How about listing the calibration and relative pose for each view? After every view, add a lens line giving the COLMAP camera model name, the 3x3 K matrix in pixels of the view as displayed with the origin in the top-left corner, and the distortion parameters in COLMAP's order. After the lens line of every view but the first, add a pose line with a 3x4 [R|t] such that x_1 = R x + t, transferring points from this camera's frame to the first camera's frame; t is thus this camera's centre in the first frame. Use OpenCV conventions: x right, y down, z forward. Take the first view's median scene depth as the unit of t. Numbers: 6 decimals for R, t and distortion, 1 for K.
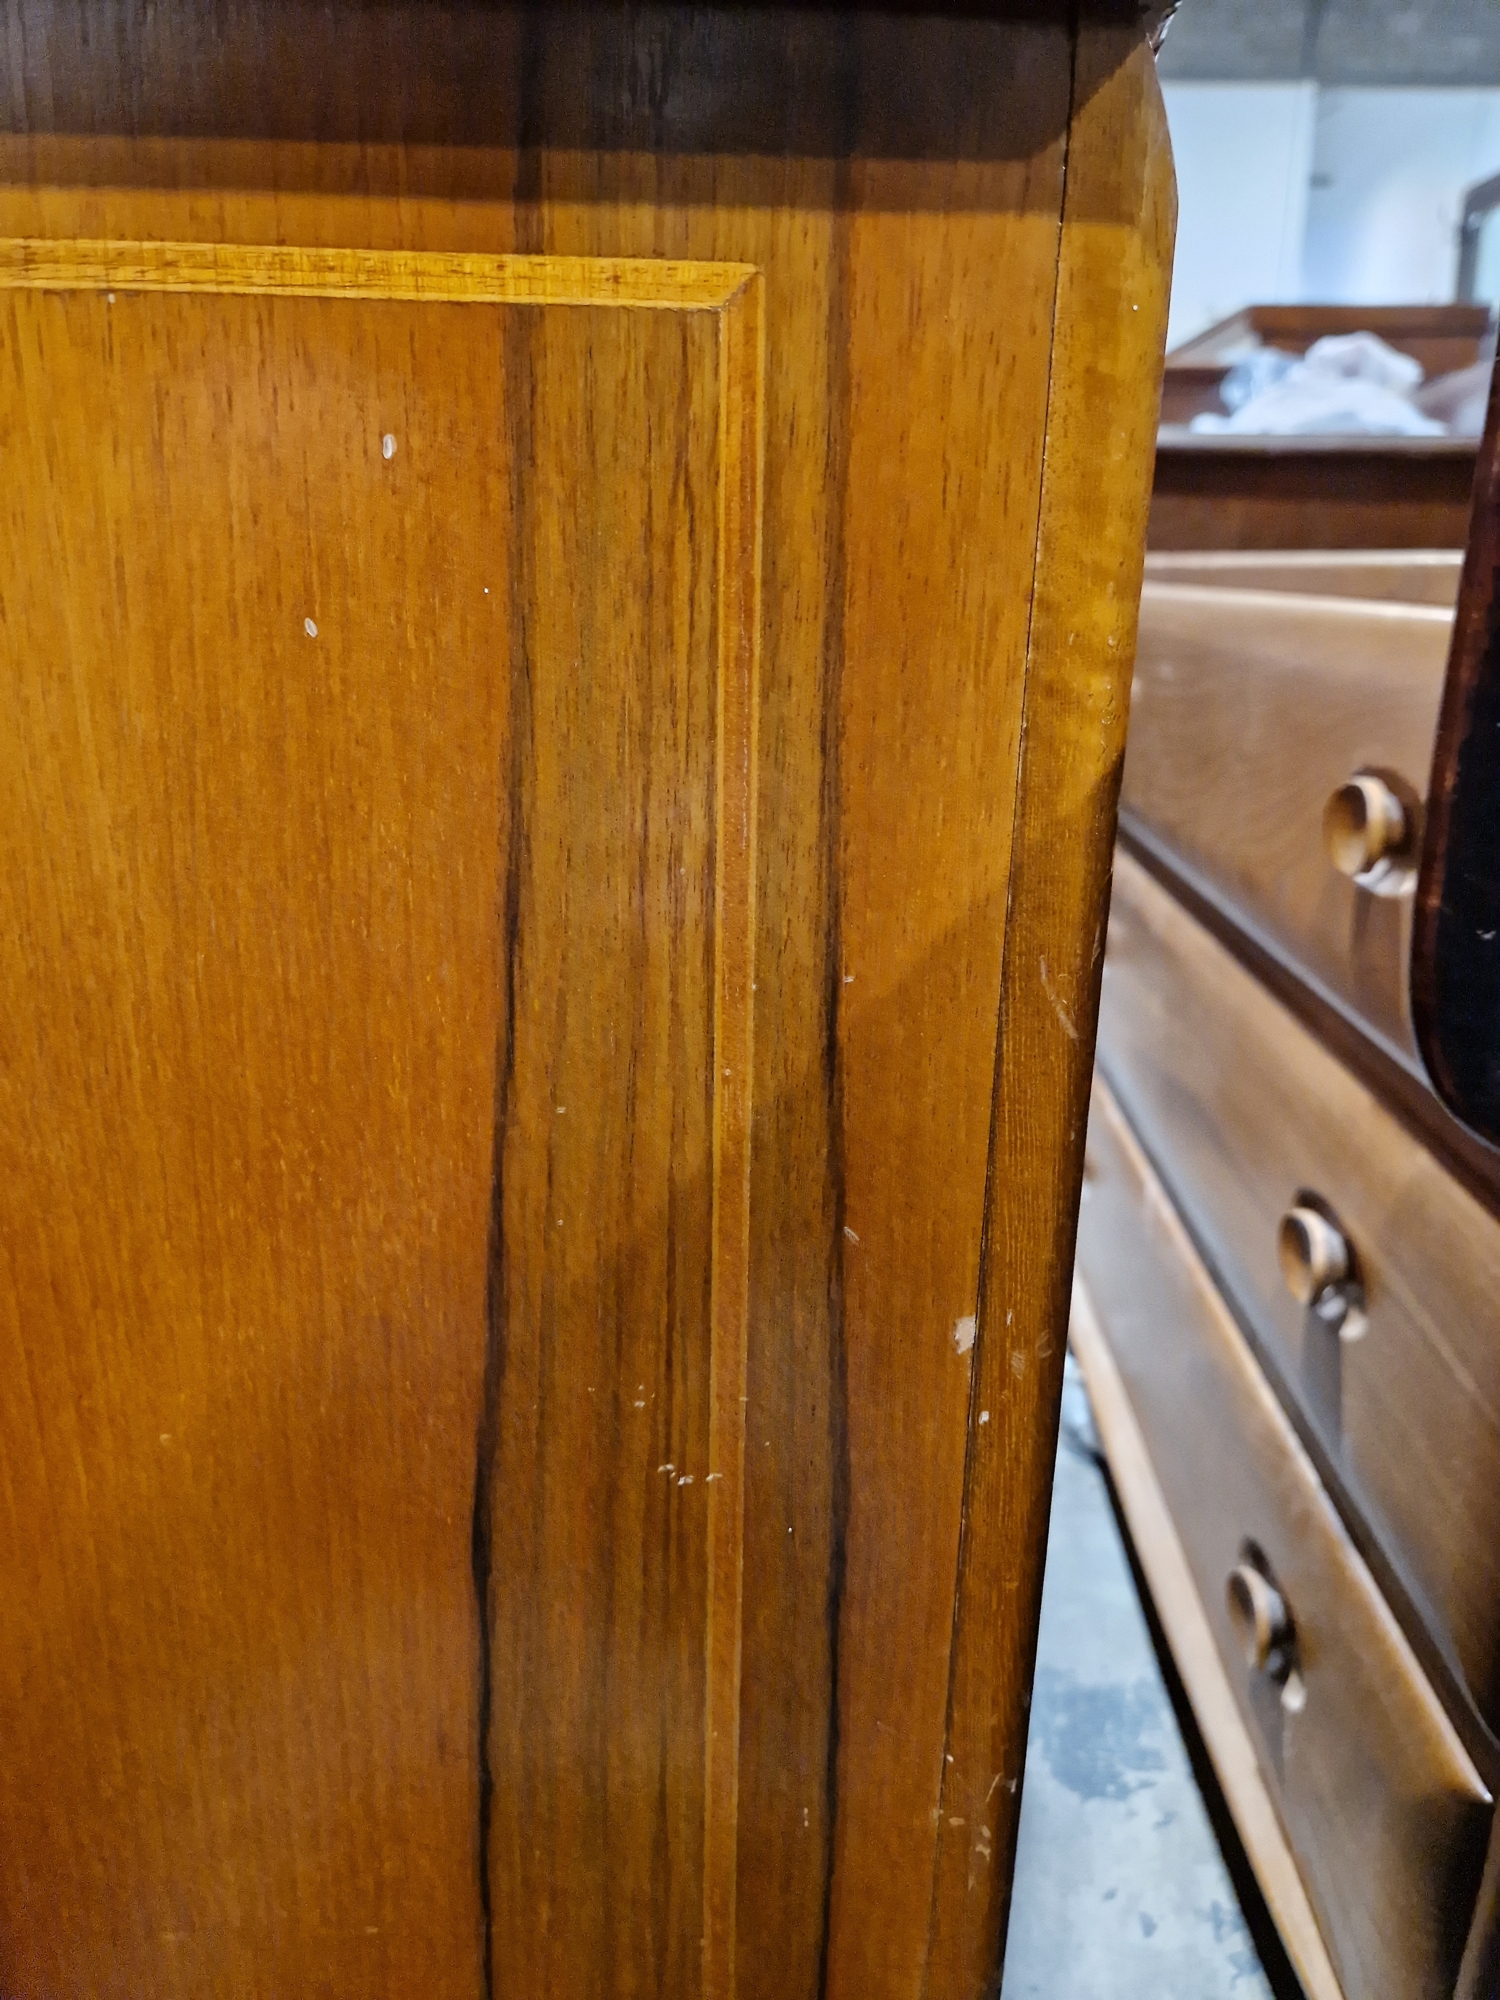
lens RADIAL K [[1375.4, 0, 784.5], [0, 1375.4, 994.4], [0, 0, 1]] dist [0.055895, -0.064819]
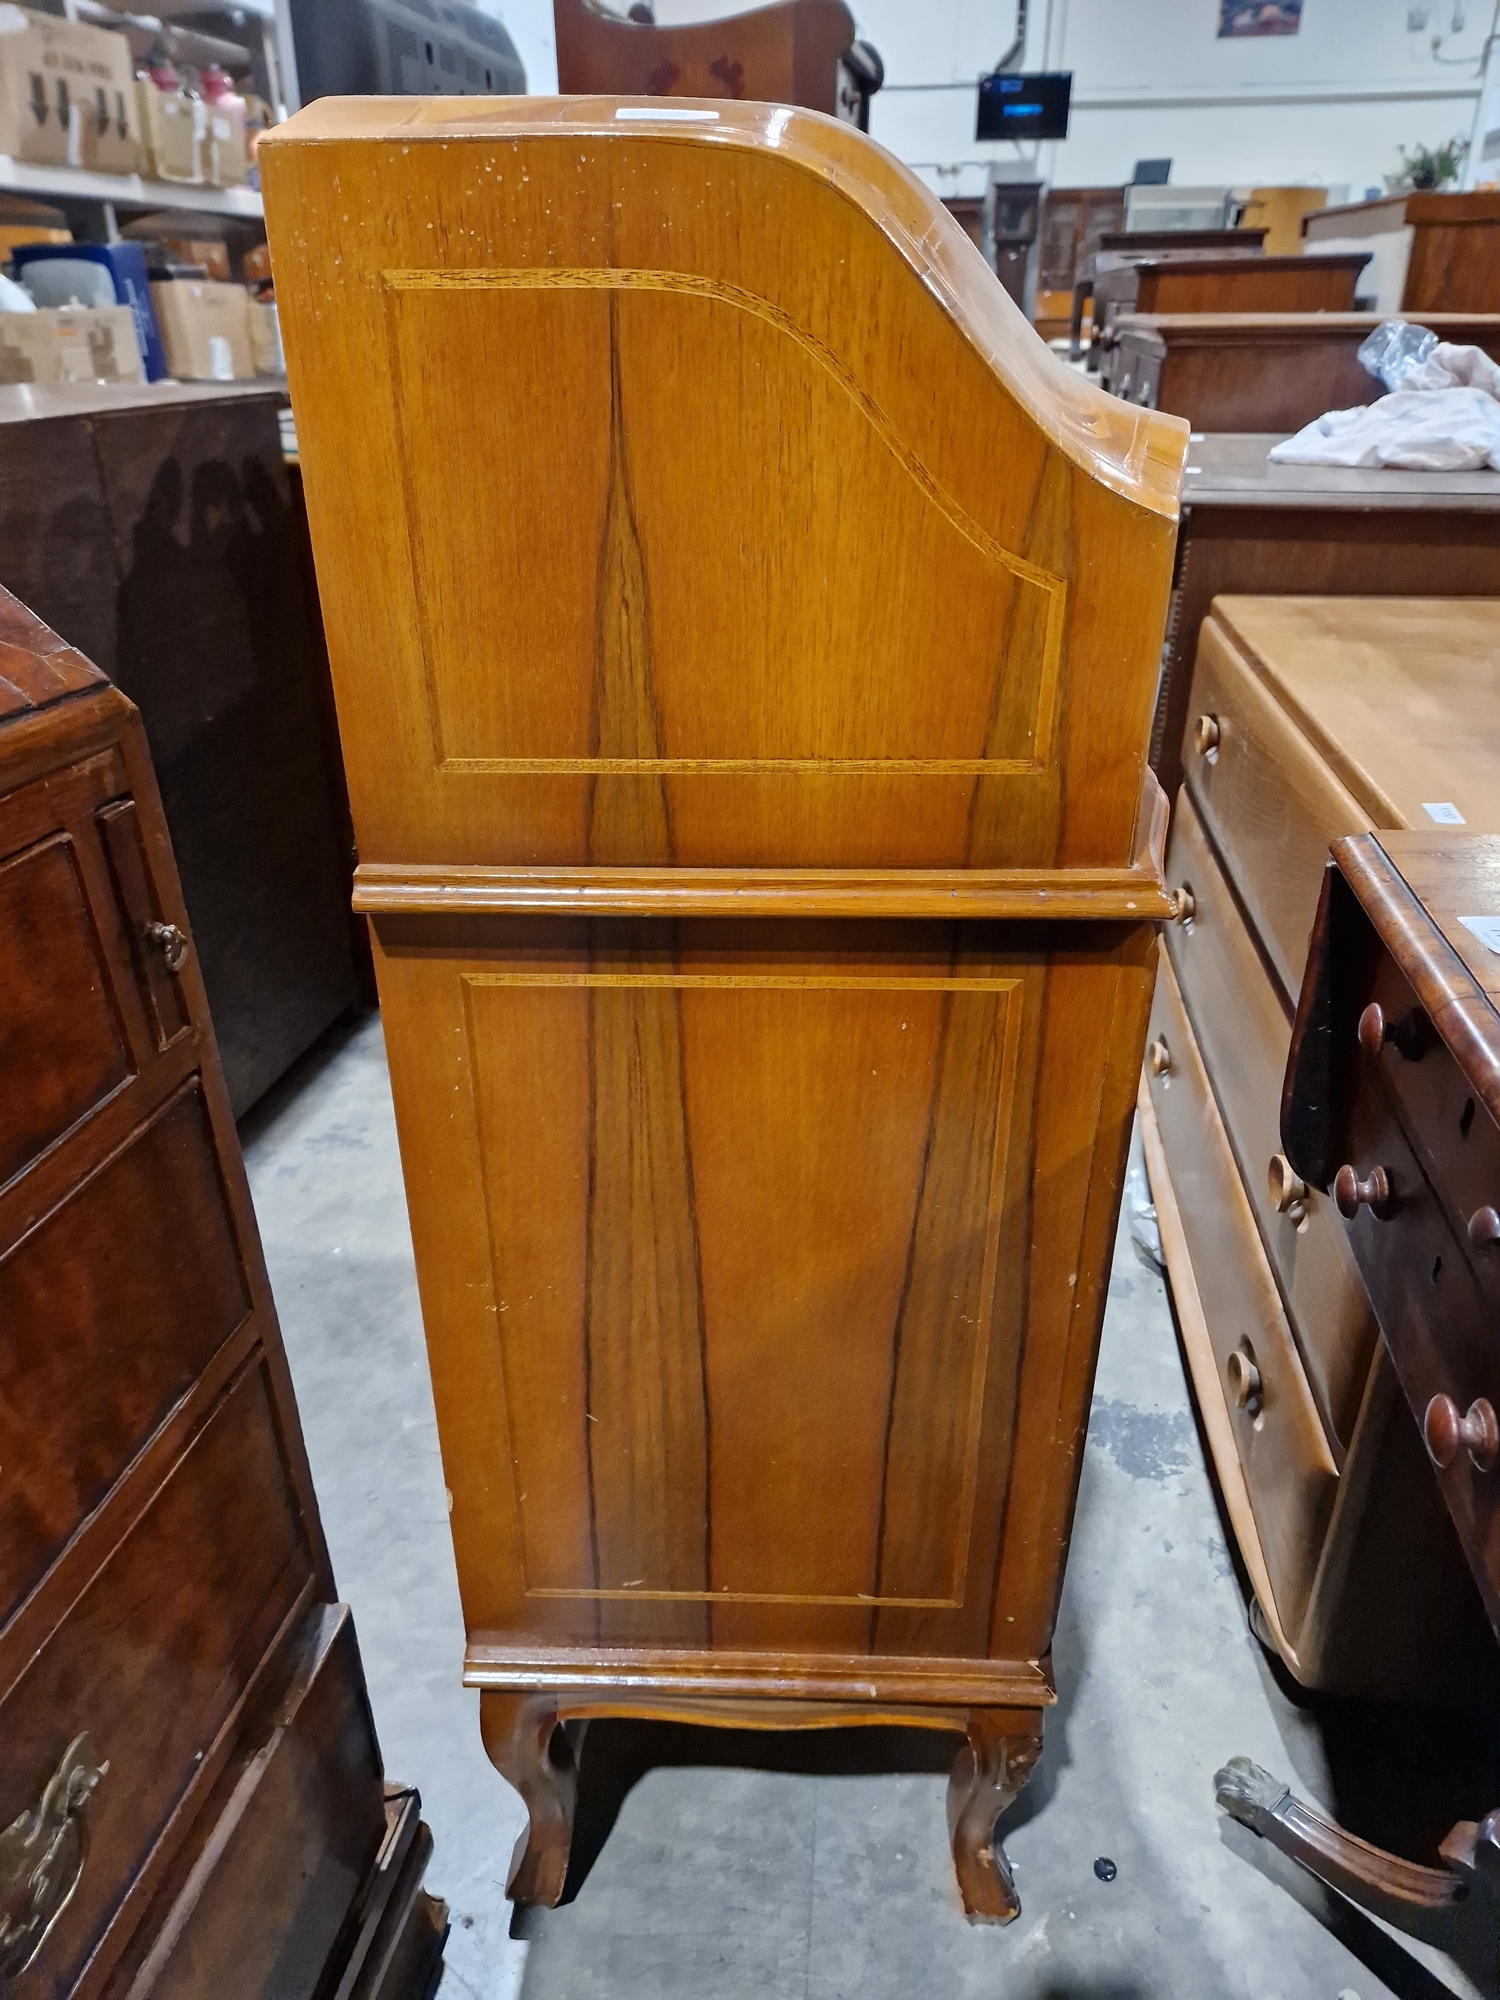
lens RADIAL K [[1344.0, 0, 746.9], [0, 1344.0, 1023.3], [0, 0, 1]] dist [0.058354, -0.056907]
pose [[0.993132, 0.026497, -0.113956, -0.227133], [-0.005169, 0.983003, 0.183518, -0.767558], [0.116882, -0.181669, 0.976389, -1.669897]]
